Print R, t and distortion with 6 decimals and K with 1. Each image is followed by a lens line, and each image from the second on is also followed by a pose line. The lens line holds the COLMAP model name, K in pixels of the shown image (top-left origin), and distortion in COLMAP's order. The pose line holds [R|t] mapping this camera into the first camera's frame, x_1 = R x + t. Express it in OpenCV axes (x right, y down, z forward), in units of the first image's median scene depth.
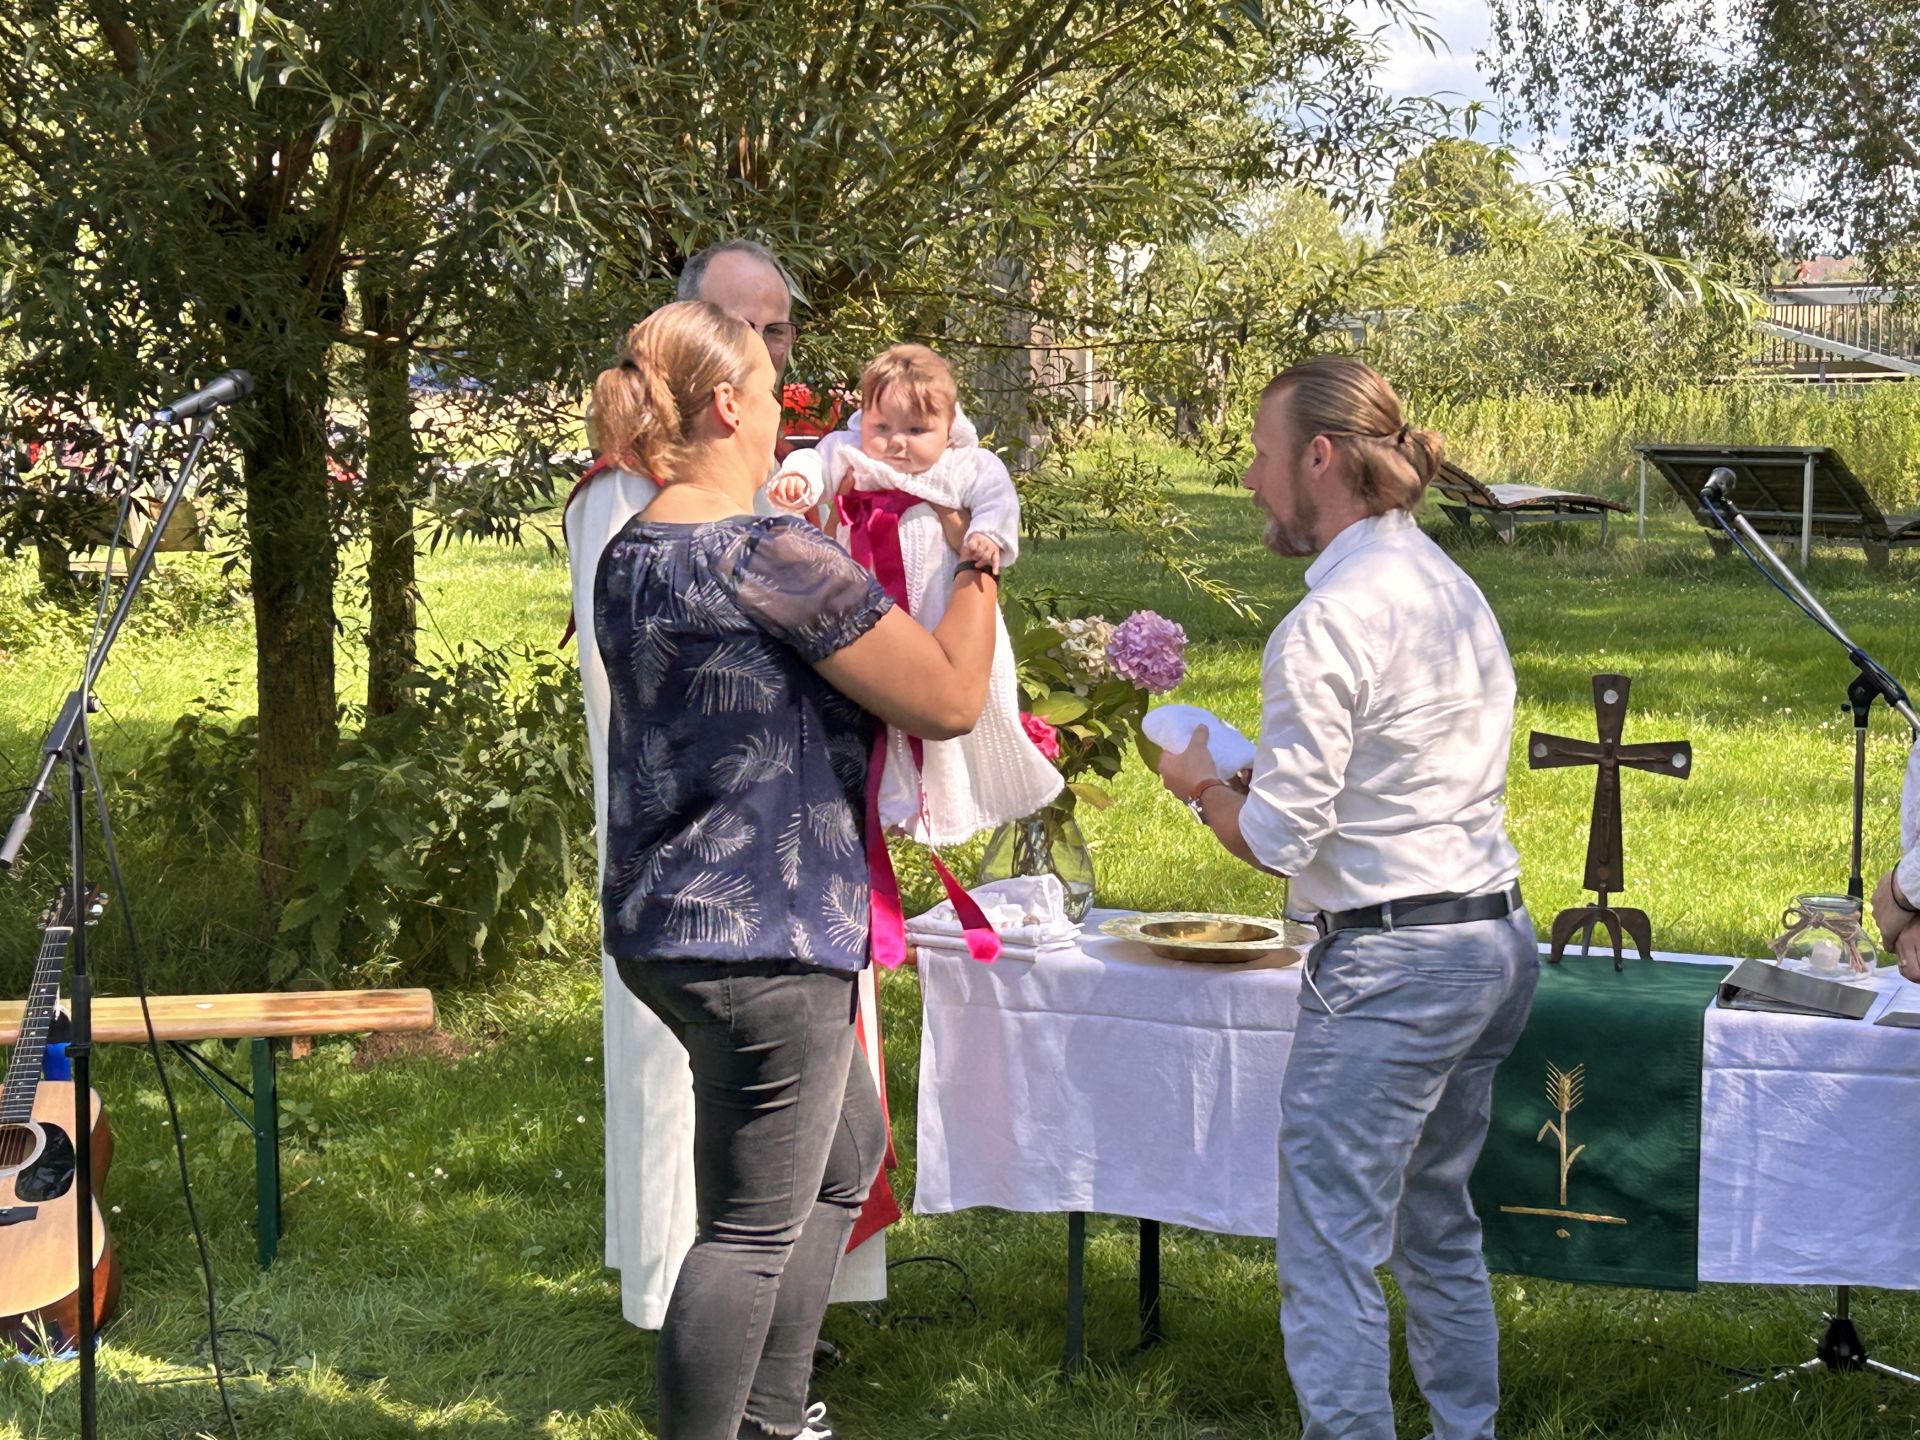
lens RADIAL K [[3652.0, 0, 960.0], [0, 3652.0, 720.0], [0, 0, 1]] dist [0.215521, -1.004244]
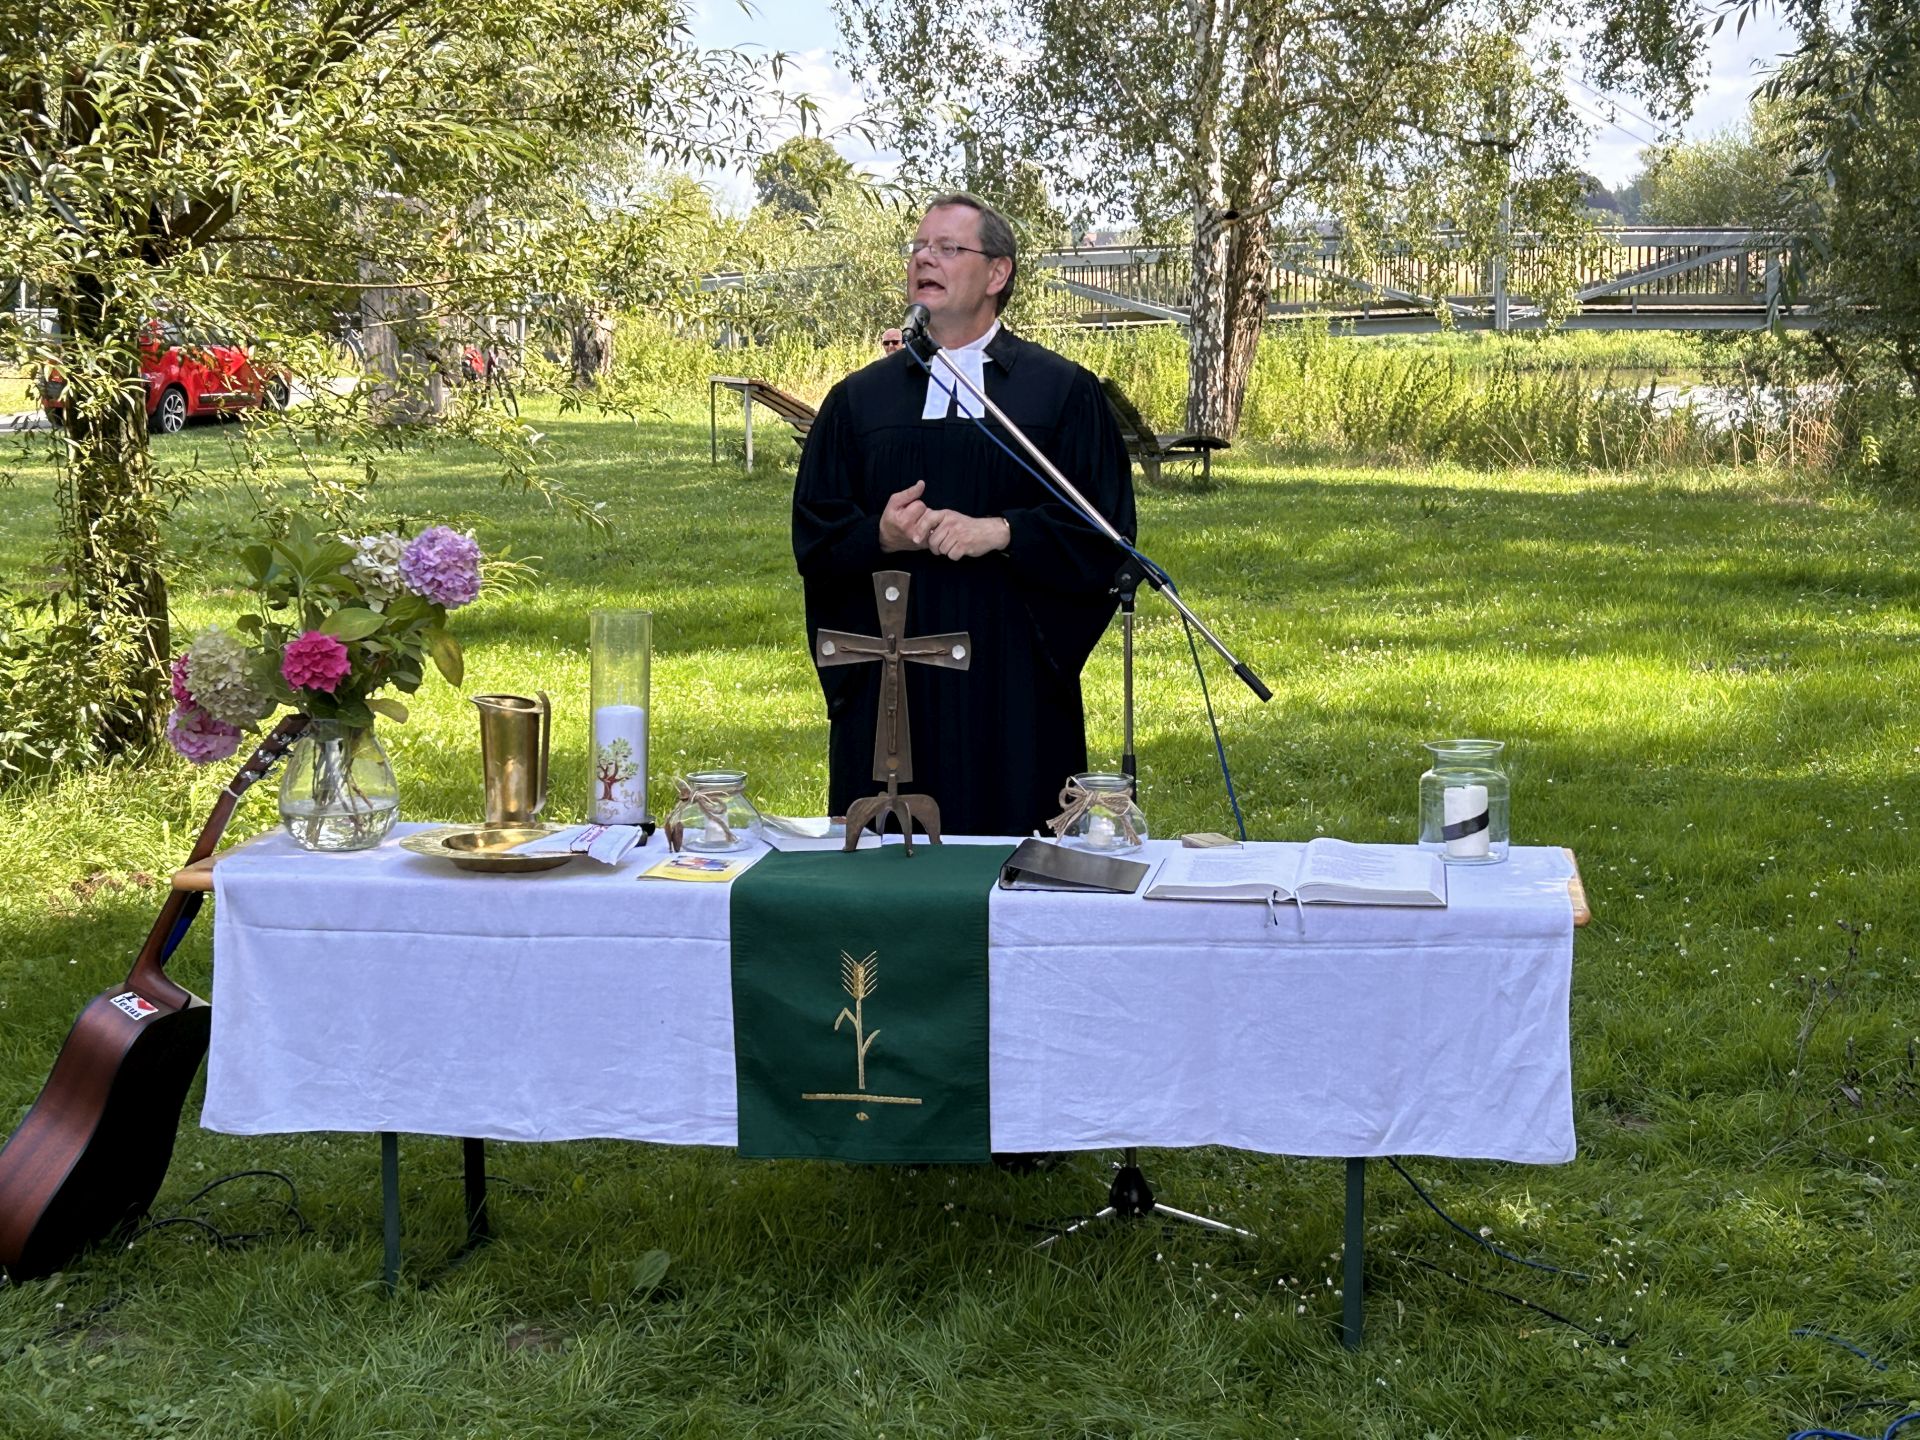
lens RADIAL K [[3021.2, 0, 960.0], [0, 3021.2, 720.0], [0, 0, 1]] dist [0.201713, -0.811174]
pose [[0.983618, -0.044770, 0.174617, 0.043713], [0.039240, 0.998617, 0.034995, 0.000084], [-0.175942, -0.027570, 0.984014, 0.150231]]
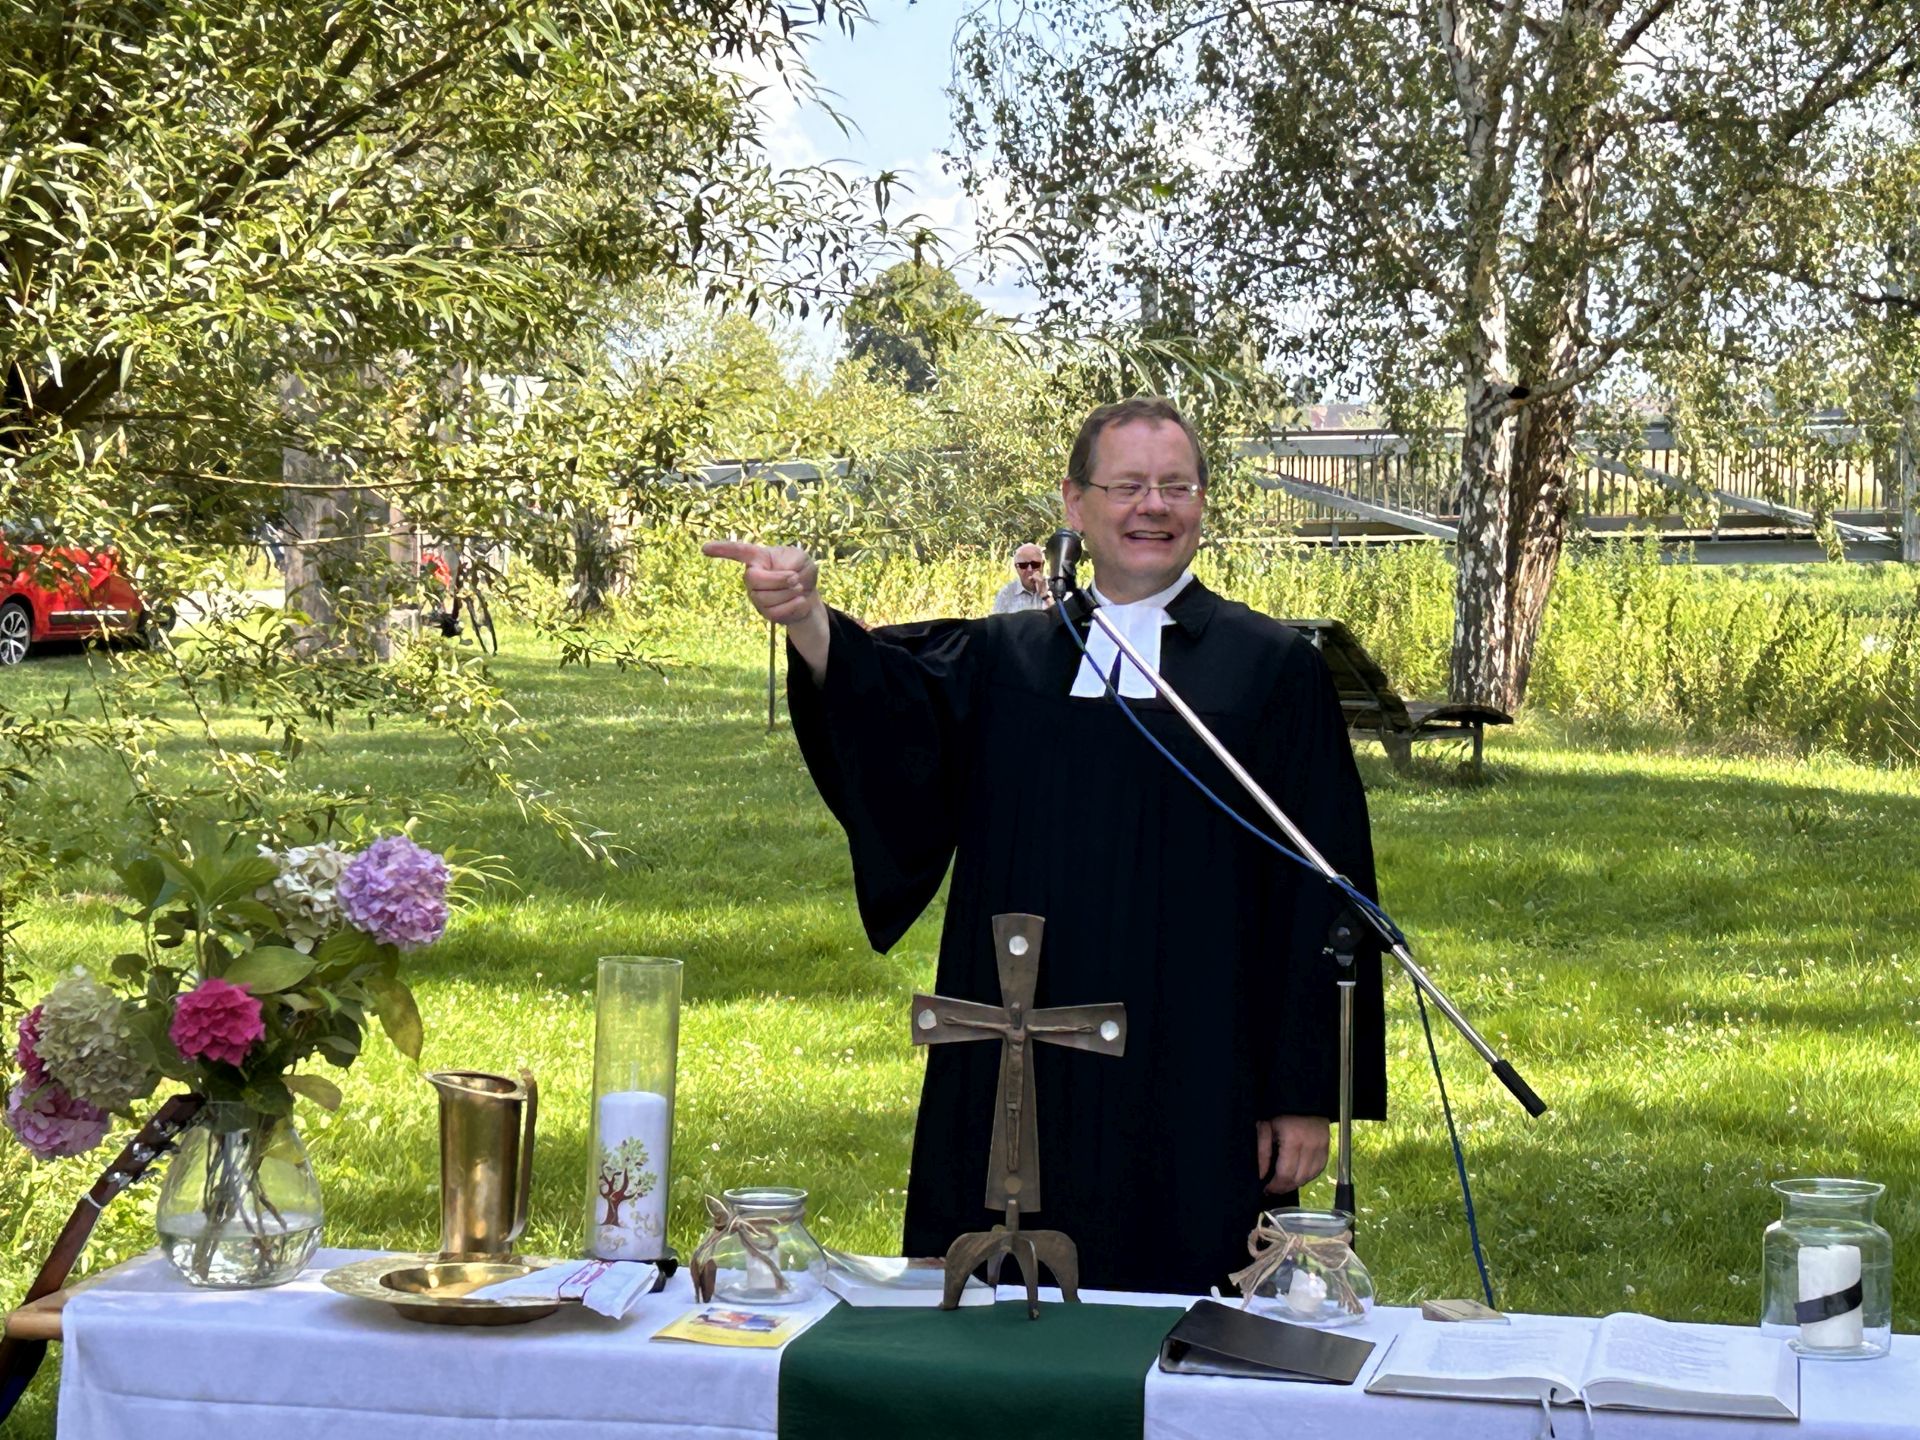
lens RADIAL K [[4368.9, 0, 912.7], [0, 4368.9, 715.7], [0, 0, 1]] dist [0.209899, -0.727600]
pose [[0.991466, -0.006306, 0.130215, 0.040035], [0.013289, 0.998515, -0.052828, -0.006106], [-0.129689, 0.054107, 0.990077, 0.123115]]
